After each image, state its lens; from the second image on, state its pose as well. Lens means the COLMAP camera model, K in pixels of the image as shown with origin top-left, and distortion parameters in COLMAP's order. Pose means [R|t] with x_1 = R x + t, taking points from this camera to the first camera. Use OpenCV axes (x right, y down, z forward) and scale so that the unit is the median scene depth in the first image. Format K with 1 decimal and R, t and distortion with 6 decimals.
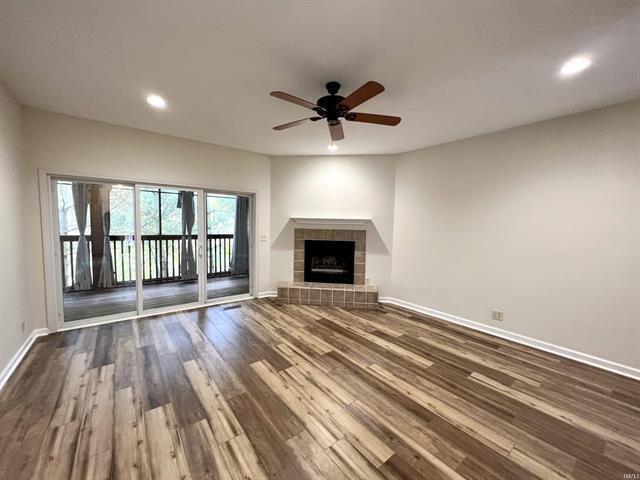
lens RADIAL K [[255.9, 0, 317.8], [0, 255.9, 240.8], [0, 0, 1]] dist [0.002091, -0.000410]
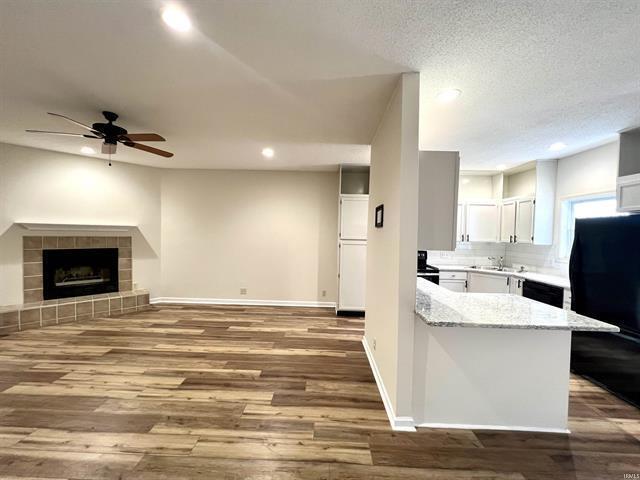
lens RADIAL K [[255.9, 0, 317.9], [0, 255.9, 240.0], [0, 0, 1]] dist [0.002091, -0.000410]
pose [[0.633948, -0.030552, 0.772772, -0.162112], [0.046958, 0.998896, 0.000970, 0.007783], [-0.771949, 0.035673, 0.634683, -0.280890]]
